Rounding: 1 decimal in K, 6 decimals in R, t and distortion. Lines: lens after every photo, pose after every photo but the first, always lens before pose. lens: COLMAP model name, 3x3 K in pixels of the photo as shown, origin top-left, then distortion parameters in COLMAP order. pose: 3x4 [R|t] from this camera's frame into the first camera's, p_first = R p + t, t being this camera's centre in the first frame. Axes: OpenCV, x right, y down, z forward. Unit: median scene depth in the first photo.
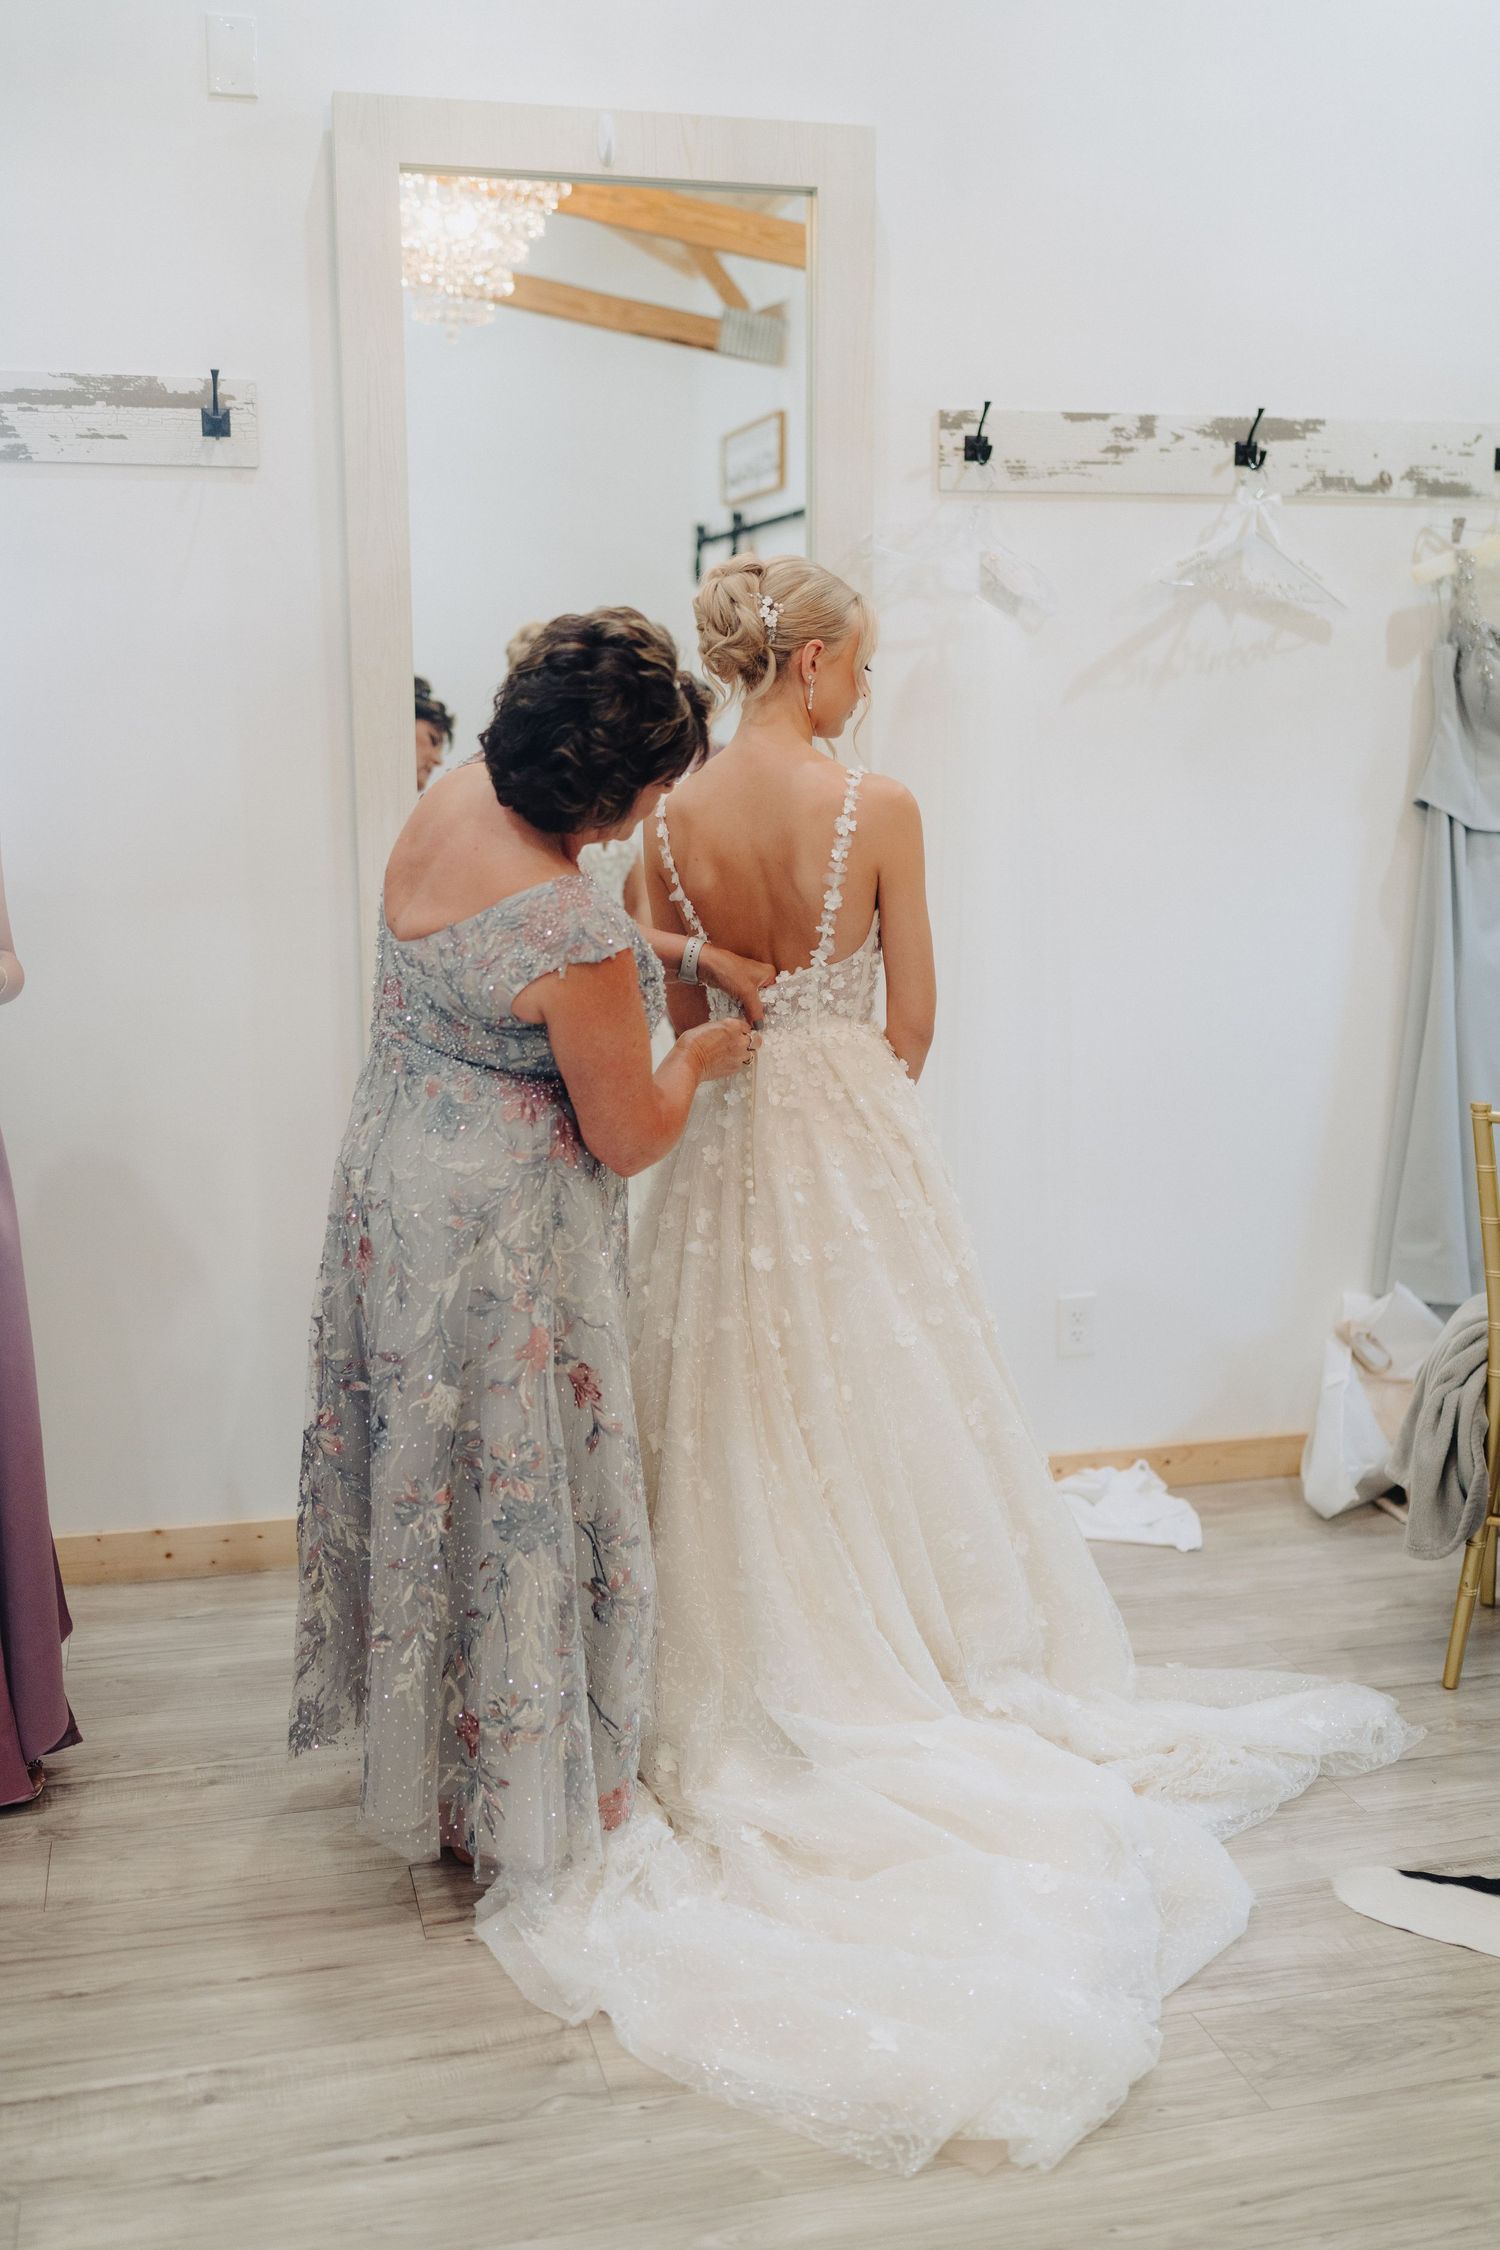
lens RADIAL K [[2138.4, 0, 758.3], [0, 2138.4, 1143.4], [0, 0, 1]] dist [-0.044612, 0.000000]
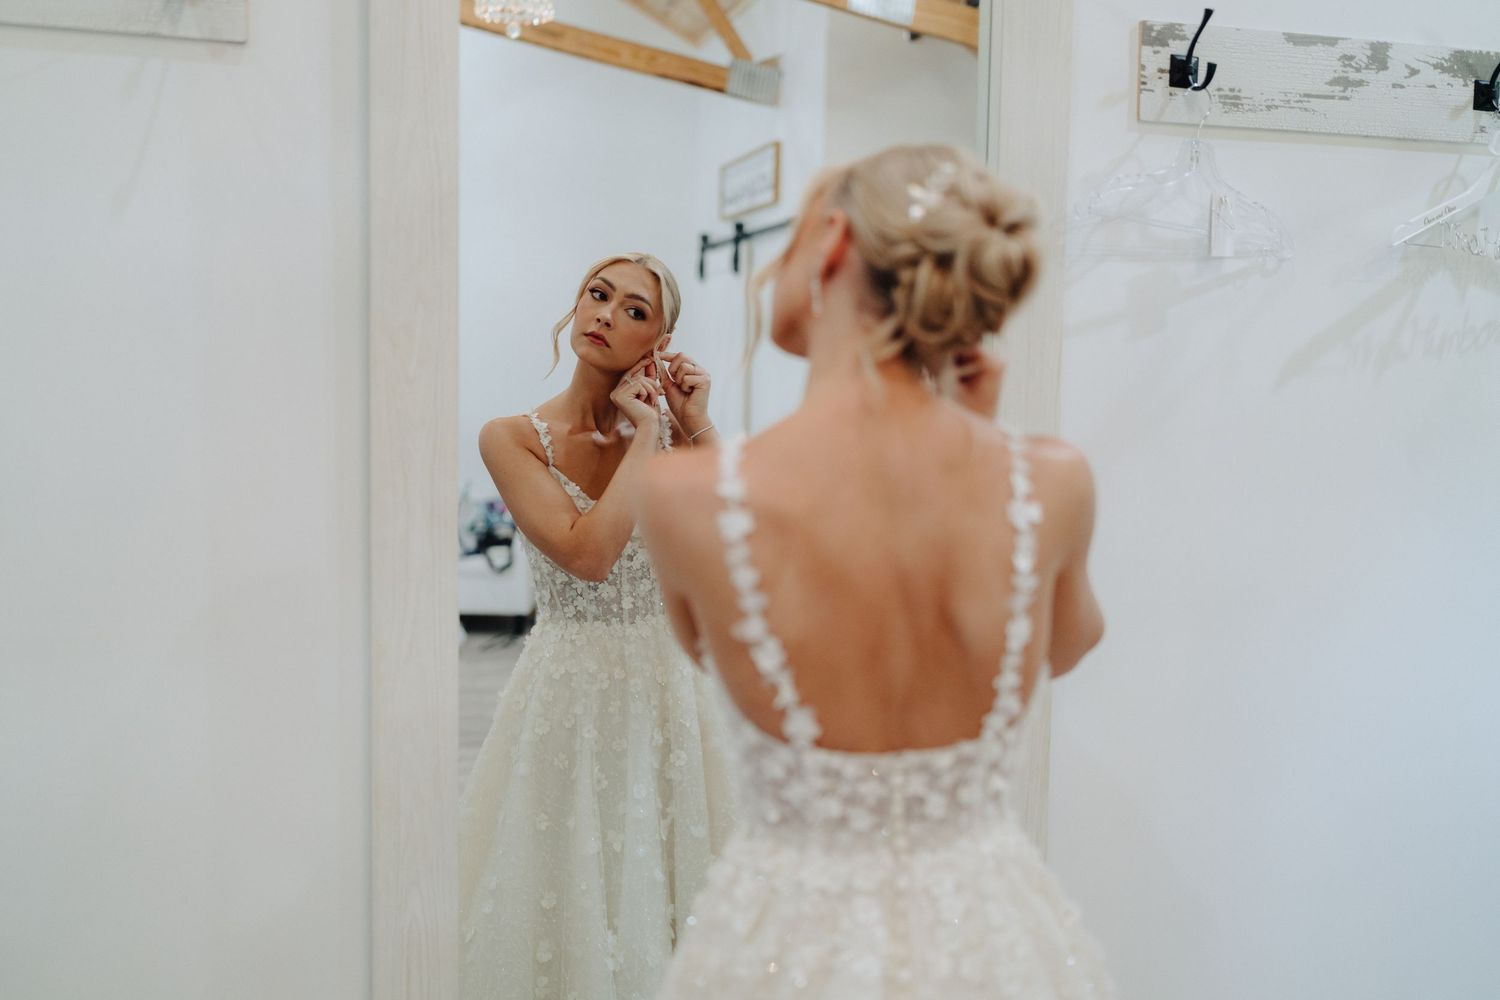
lens RADIAL K [[1425.6, 0, 744.5], [0, 1425.6, 493.4], [0, 0, 1]] dist [-0.044612, 0.000000]
pose [[0.999273, 0.015980, 0.034622, -0.074385], [-0.011696, 0.992635, -0.120579, -0.101704], [-0.036294, 0.120087, 0.992100, 0.485972]]
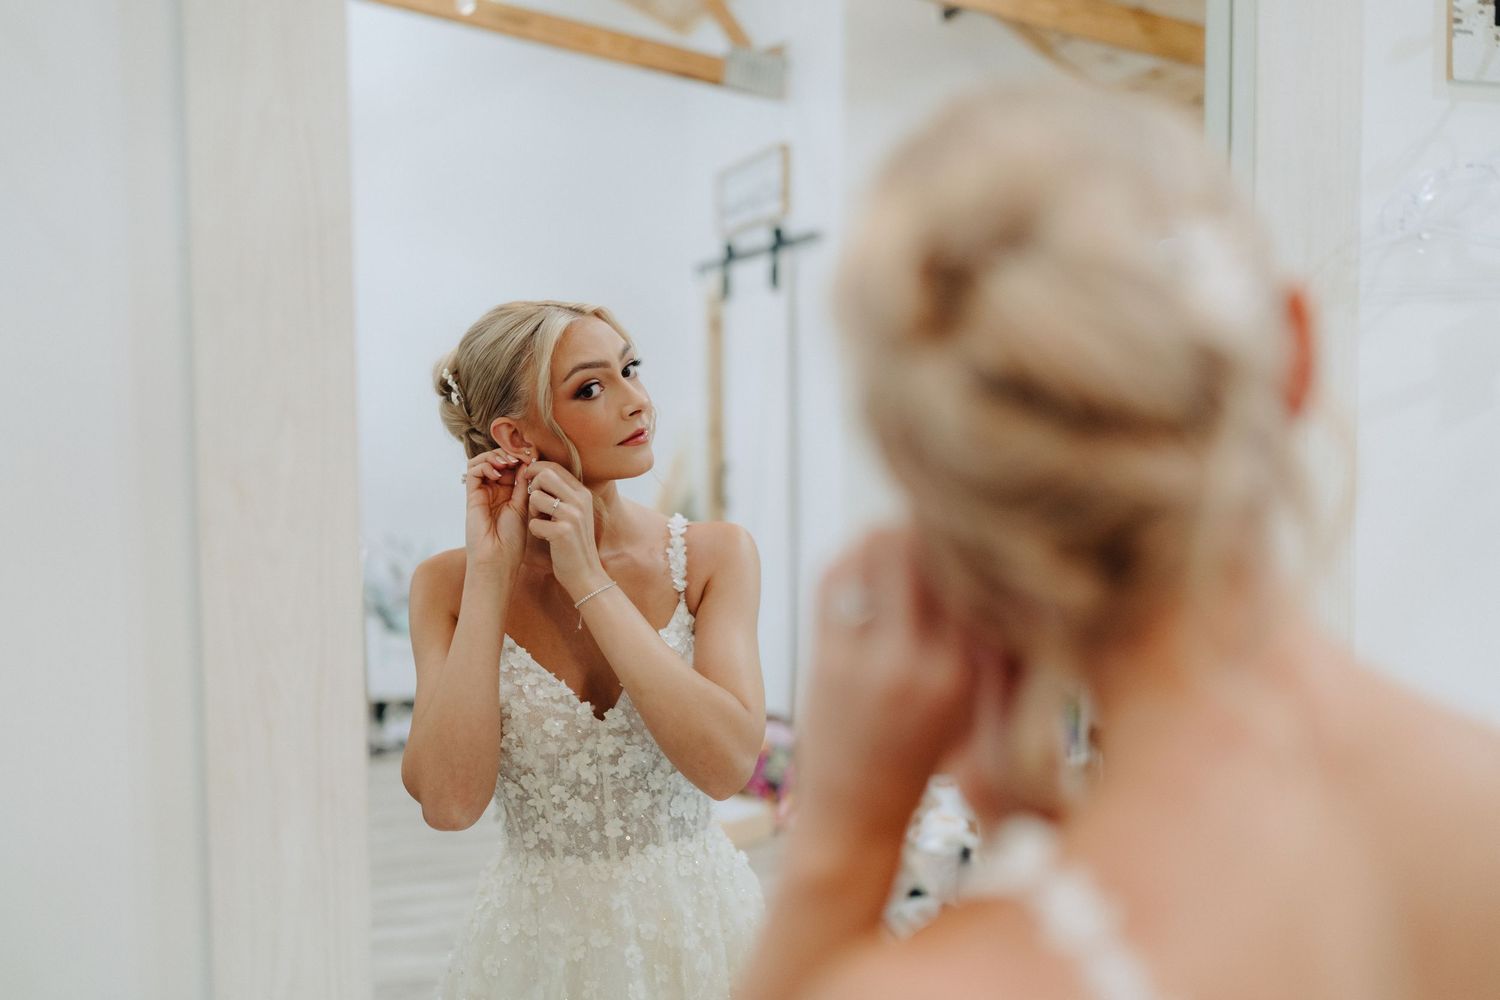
lens RADIAL K [[1425.6, 0, 758.1], [0, 1425.6, 494.1], [0, 0, 1]] dist [-0.044612, 0.000000]
pose [[0.998815, -0.005619, 0.048351, -0.080755], [0.011611, 0.992145, -0.124551, -0.173964], [-0.047272, 0.124965, 0.991034, 0.687970]]
